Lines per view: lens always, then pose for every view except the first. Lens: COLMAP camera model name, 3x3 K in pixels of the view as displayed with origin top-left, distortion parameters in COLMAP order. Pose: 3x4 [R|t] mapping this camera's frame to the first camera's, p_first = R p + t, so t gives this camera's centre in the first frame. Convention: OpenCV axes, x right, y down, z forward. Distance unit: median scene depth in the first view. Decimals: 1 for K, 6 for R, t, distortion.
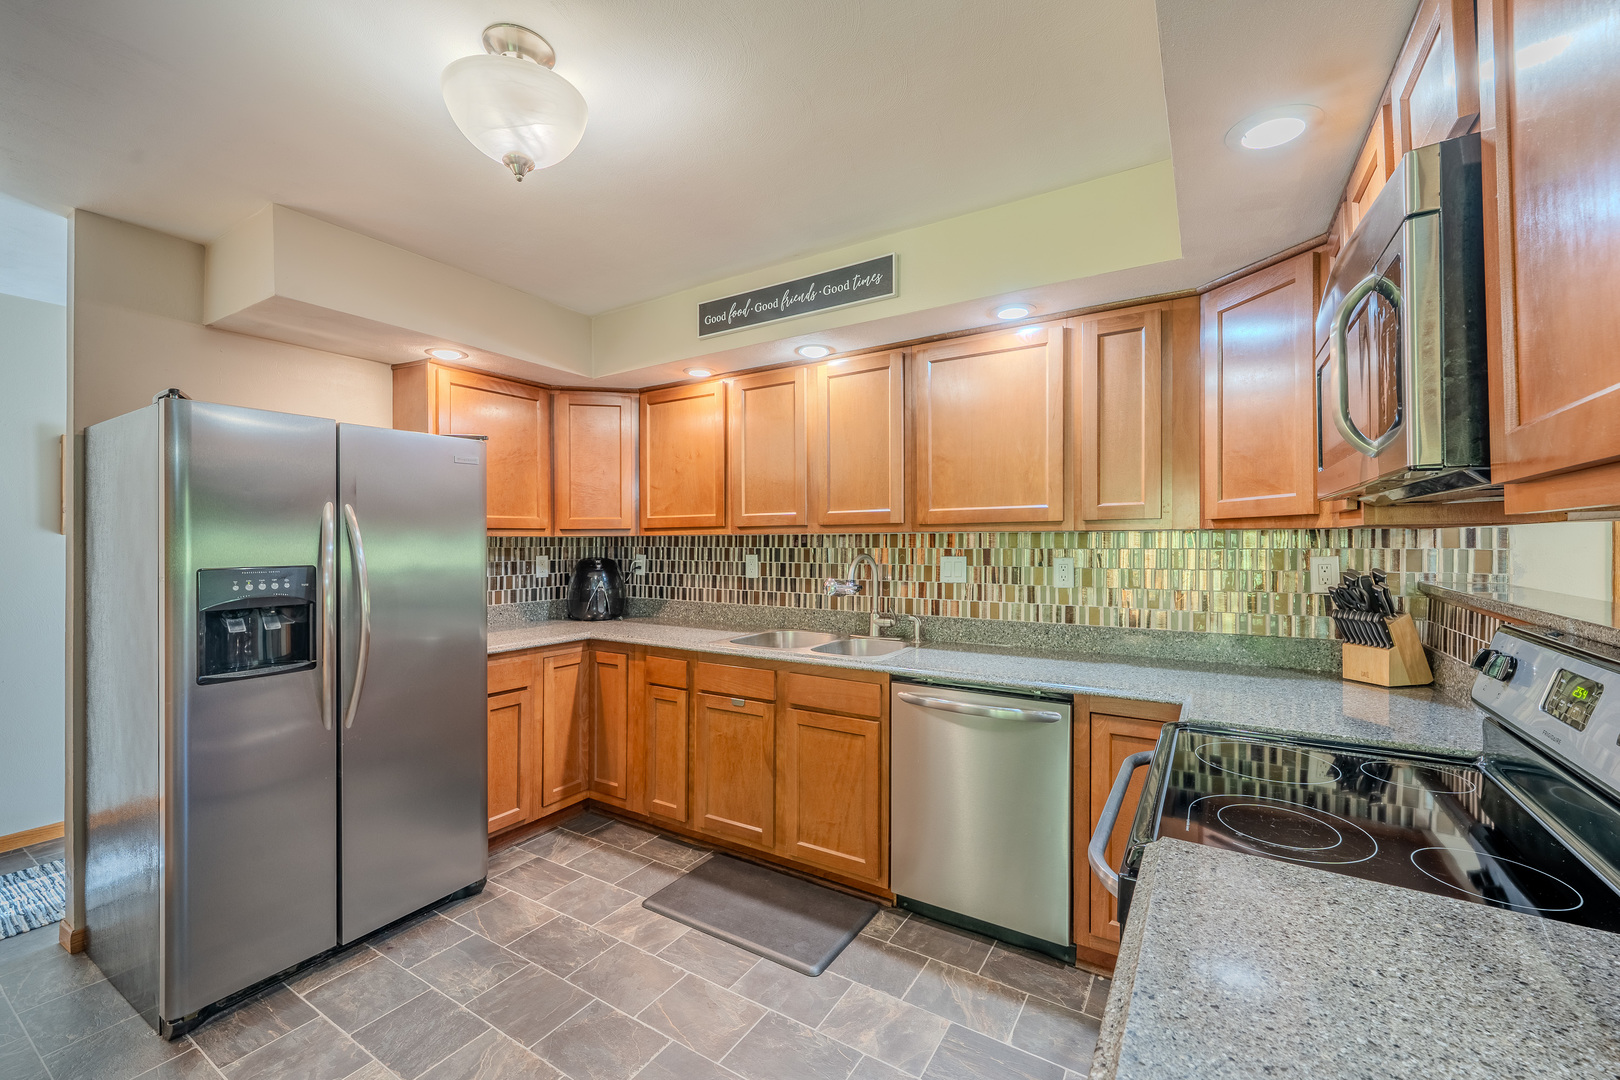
lens RADIAL K [[681.5, 0, 748.1], [0, 681.5, 538.3], [0, 0, 1]] dist [0.002484, -0.000020]
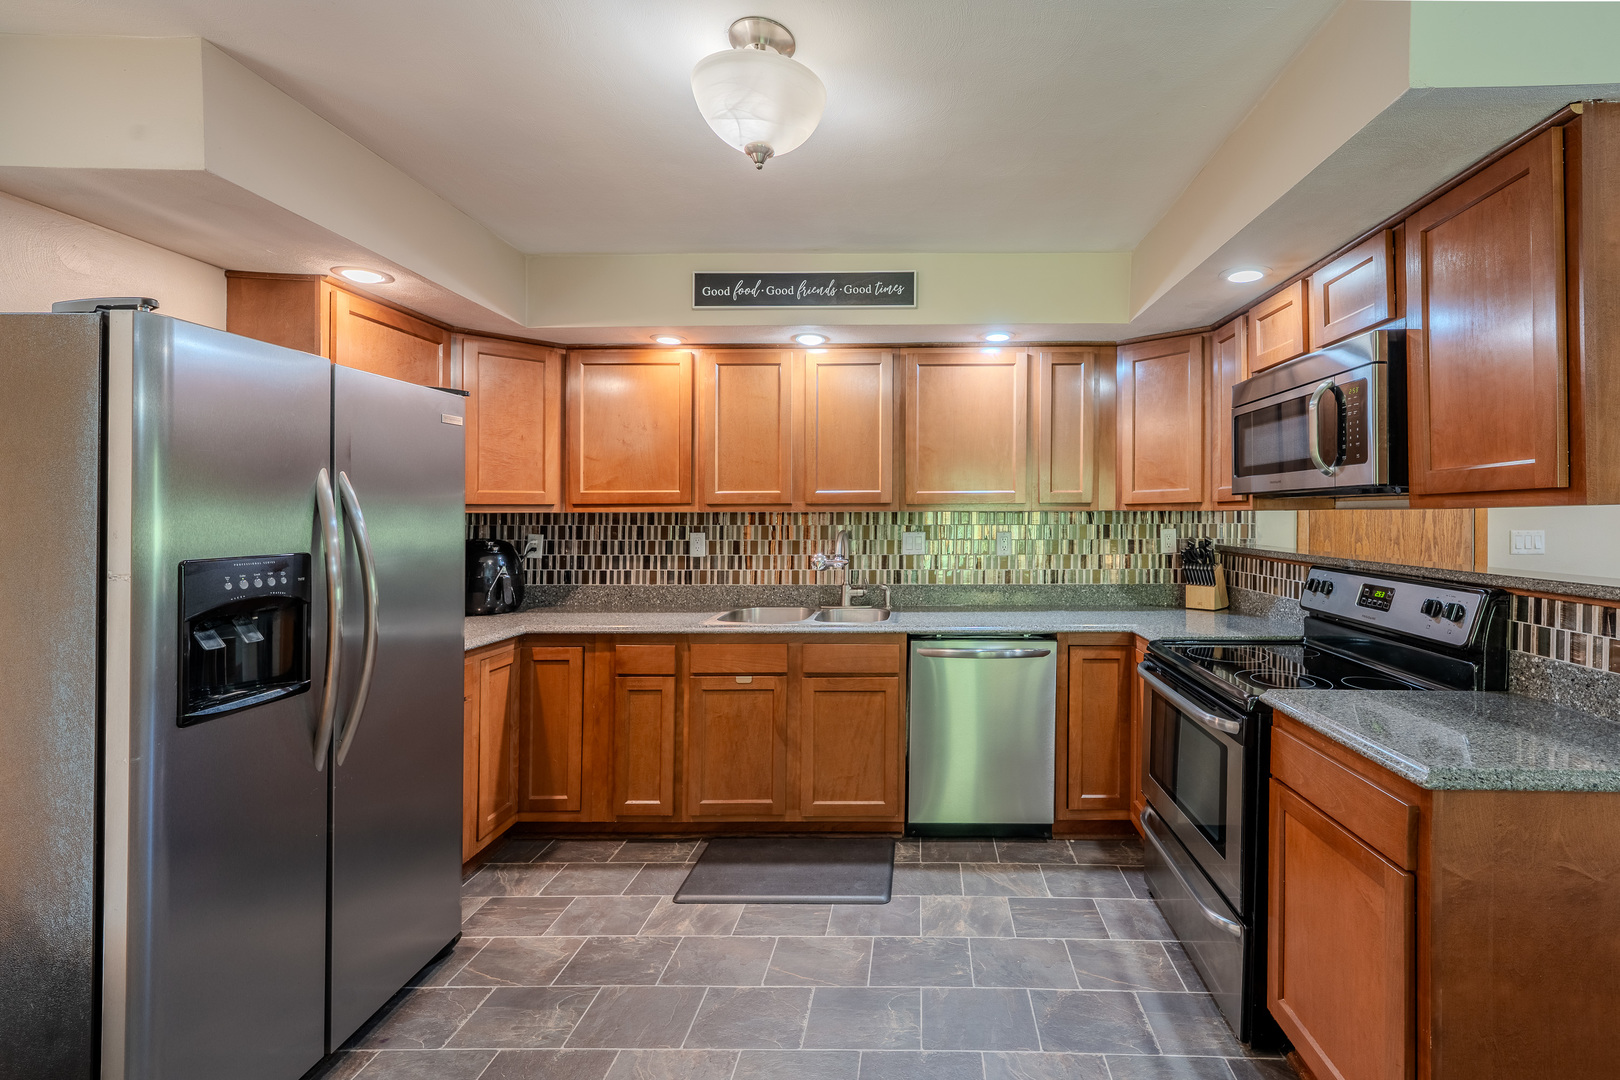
lens RADIAL K [[785.7, 0, 809.7], [0, 785.7, 514.4], [0, 0, 1]] dist [0.013338, -0.000085]
pose [[0.838674, 0.001790, 0.544630, -0.548891], [-0.002515, 0.999997, 0.000585, -0.003383], [-0.544628, -0.001860, 0.838676, -0.021593]]
